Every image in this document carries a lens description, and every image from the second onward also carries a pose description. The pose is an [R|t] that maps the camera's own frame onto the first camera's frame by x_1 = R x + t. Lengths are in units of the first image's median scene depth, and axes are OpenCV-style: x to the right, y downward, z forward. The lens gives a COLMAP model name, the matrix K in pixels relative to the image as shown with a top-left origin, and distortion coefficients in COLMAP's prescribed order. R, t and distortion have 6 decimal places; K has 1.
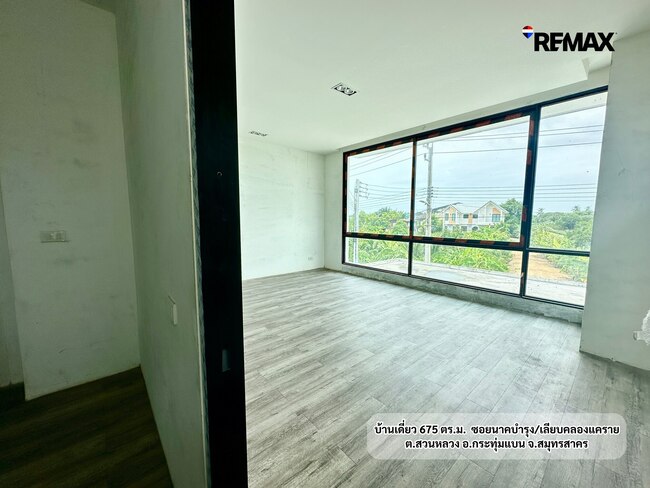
lens RADIAL K [[258.7, 0, 325.0], [0, 258.7, 243.2], [0, 0, 1]] dist [-0.003539, 0.000015]
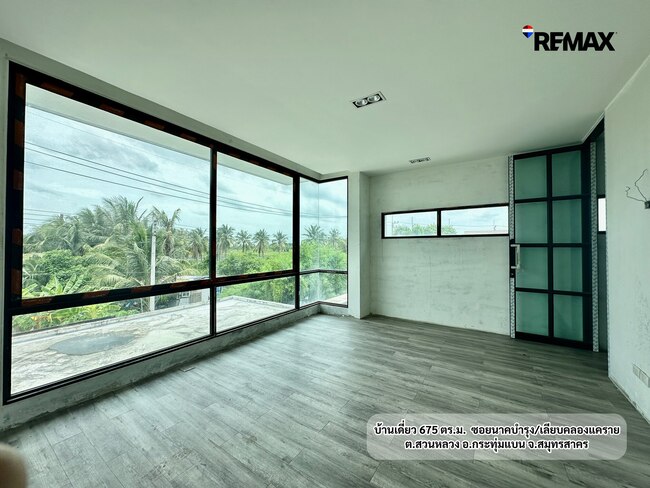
lens RADIAL K [[258.7, 0, 327.8], [0, 258.7, 244.1], [0, 0, 1]] dist [-0.003539, 0.000015]
pose [[-0.263305, 0.003652, 0.964706, -0.563705], [0.097443, 0.994979, 0.022829, -0.141793], [-0.959779, 0.100015, -0.262339, 1.148420]]
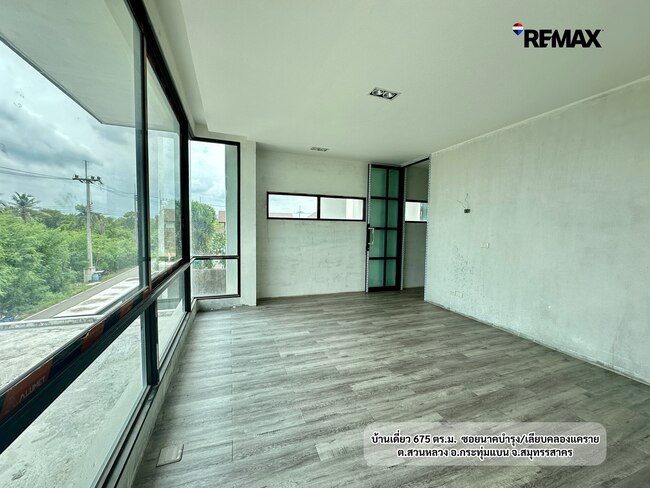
lens RADIAL K [[258.7, 0, 322.5], [0, 258.7, 243.8], [0, 0, 1]] dist [-0.003539, 0.000015]
pose [[-0.927422, -0.046512, 0.371113, -0.061503], [0.014736, 0.986923, 0.160518, -0.194267], [-0.373726, 0.154337, -0.914609, 1.632570]]
